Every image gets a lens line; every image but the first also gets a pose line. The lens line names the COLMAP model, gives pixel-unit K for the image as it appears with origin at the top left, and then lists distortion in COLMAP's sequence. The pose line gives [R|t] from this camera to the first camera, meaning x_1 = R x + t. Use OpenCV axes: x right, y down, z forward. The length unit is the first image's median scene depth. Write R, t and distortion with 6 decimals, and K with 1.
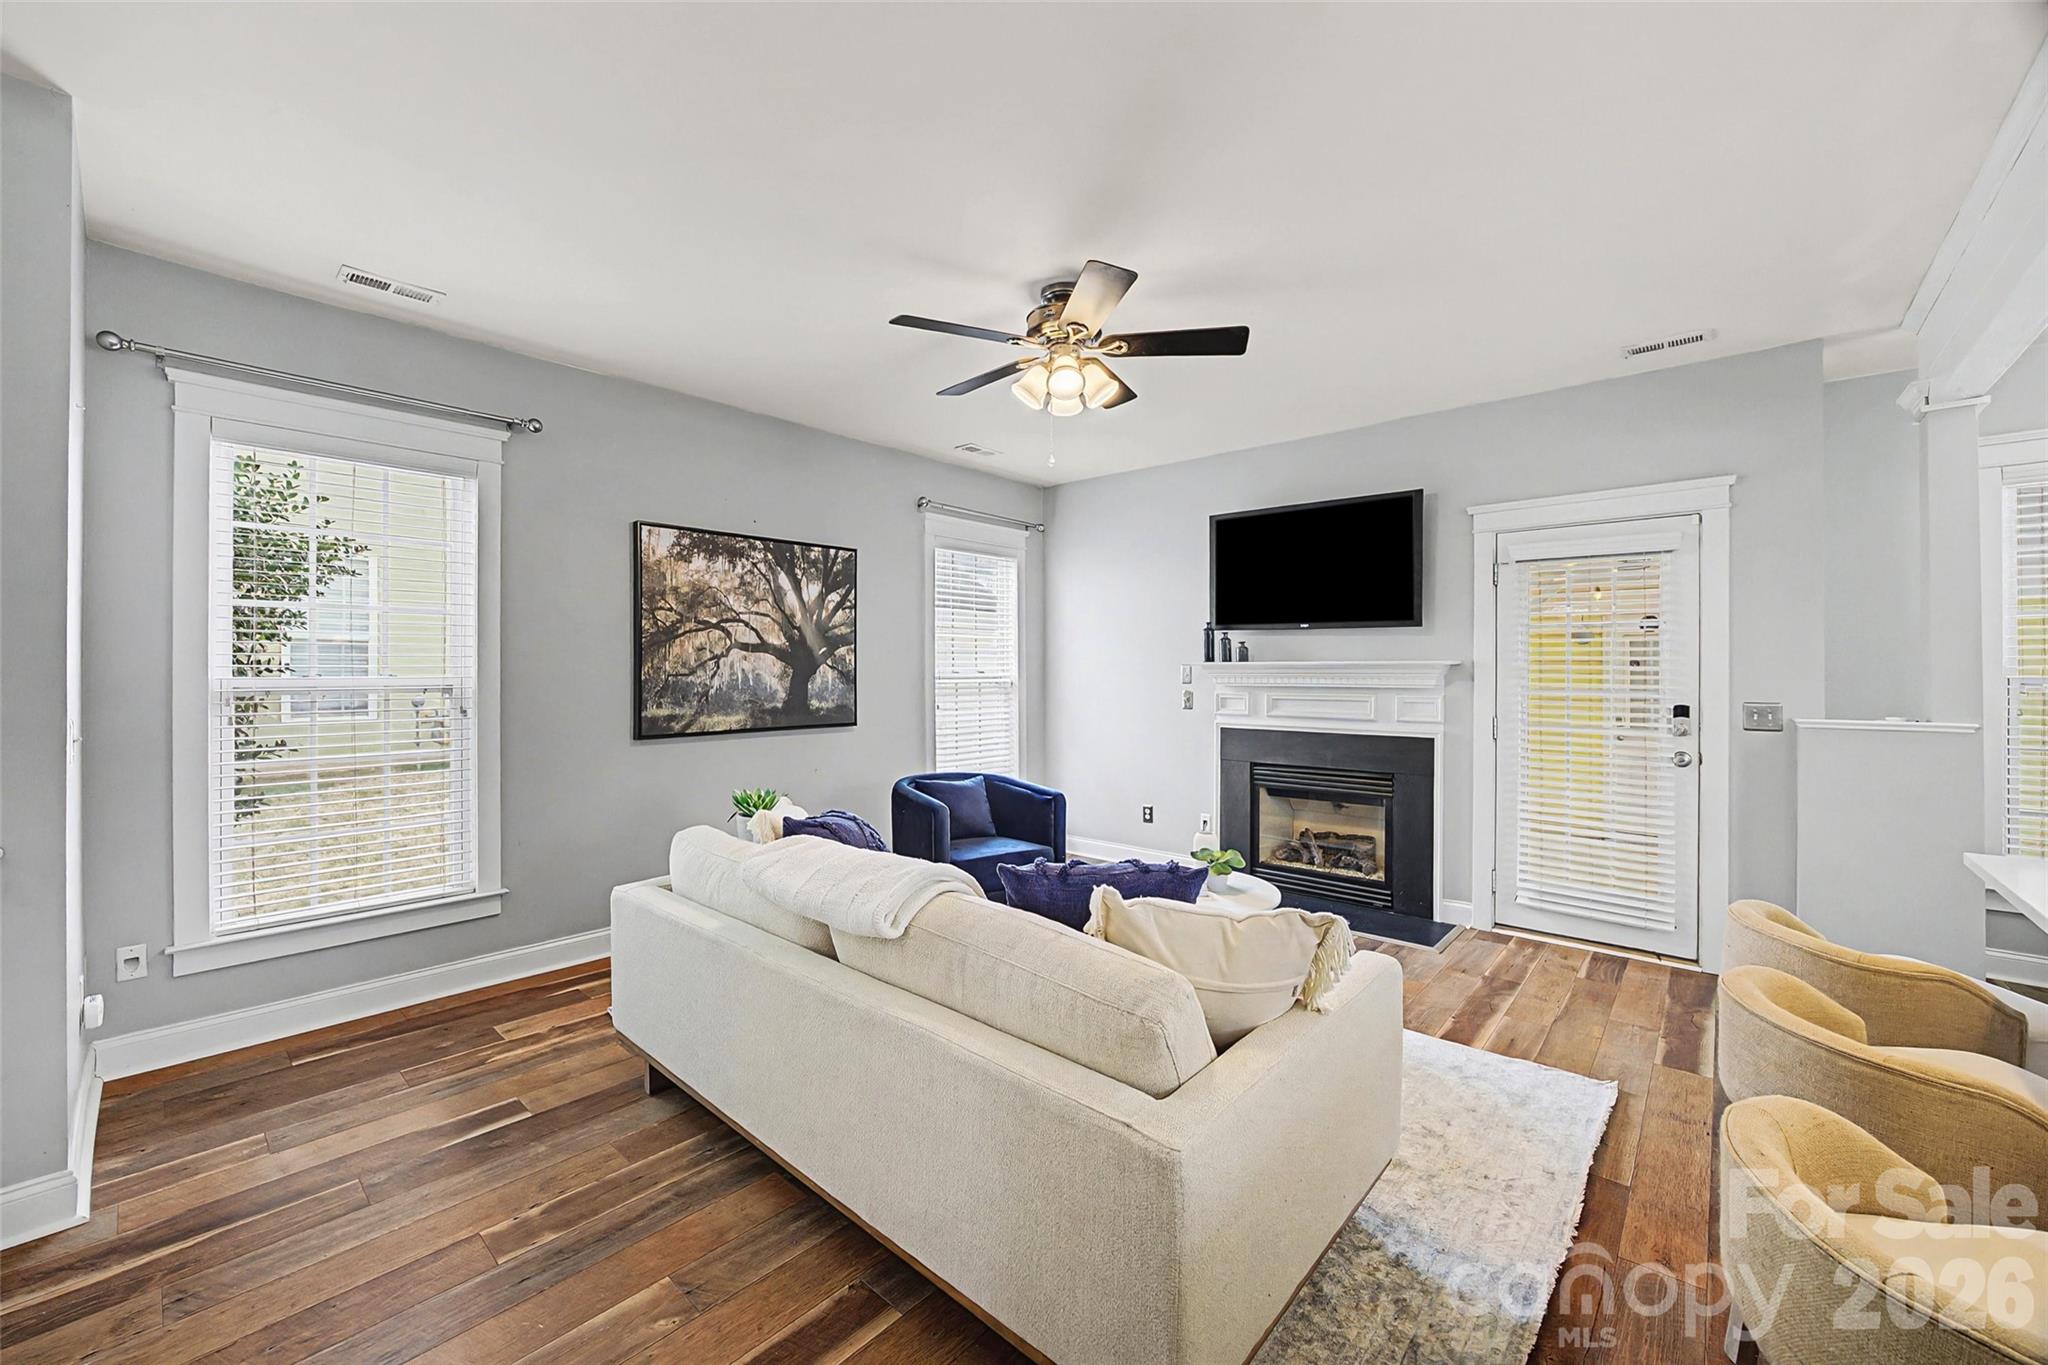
lens RADIAL K [[821.2, 0, 1019.4], [0, 821.2, 663.0], [0, 0, 1]] dist [-0.000645, -0.000002]
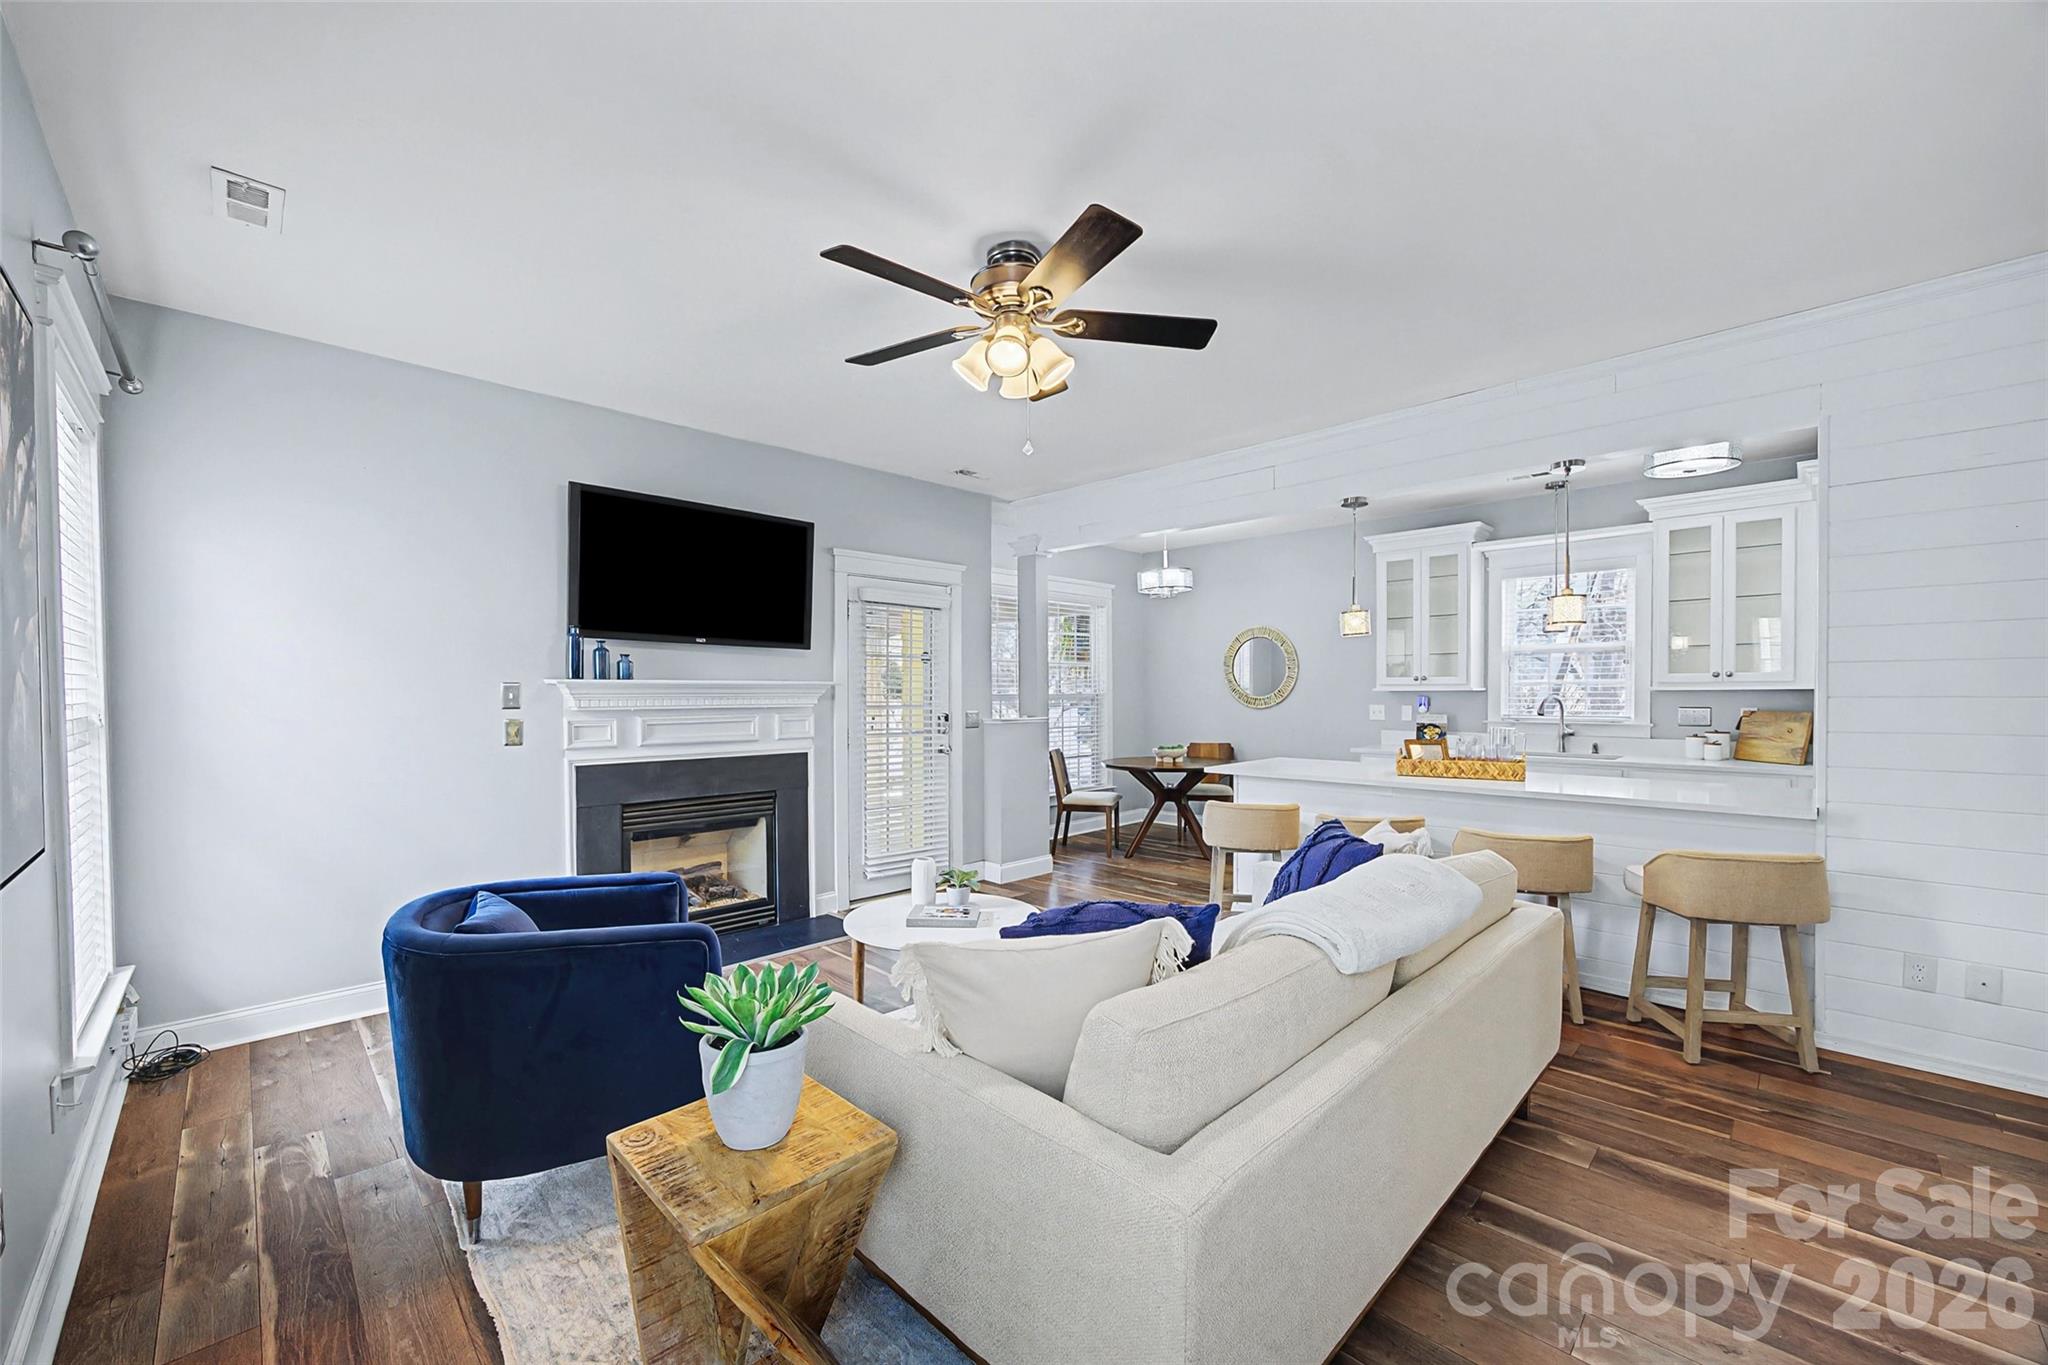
lens RADIAL K [[824.4, 0, 1029.0], [0, 824.4, 711.8], [0, 0, 1]] dist [0.000902, 0.000110]
pose [[0.068361, -0.021957, 0.997419, -0.529186], [-0.004700, 0.999740, 0.022330, 0.010753], [-0.997650, -0.006214, 0.068240, 0.585105]]
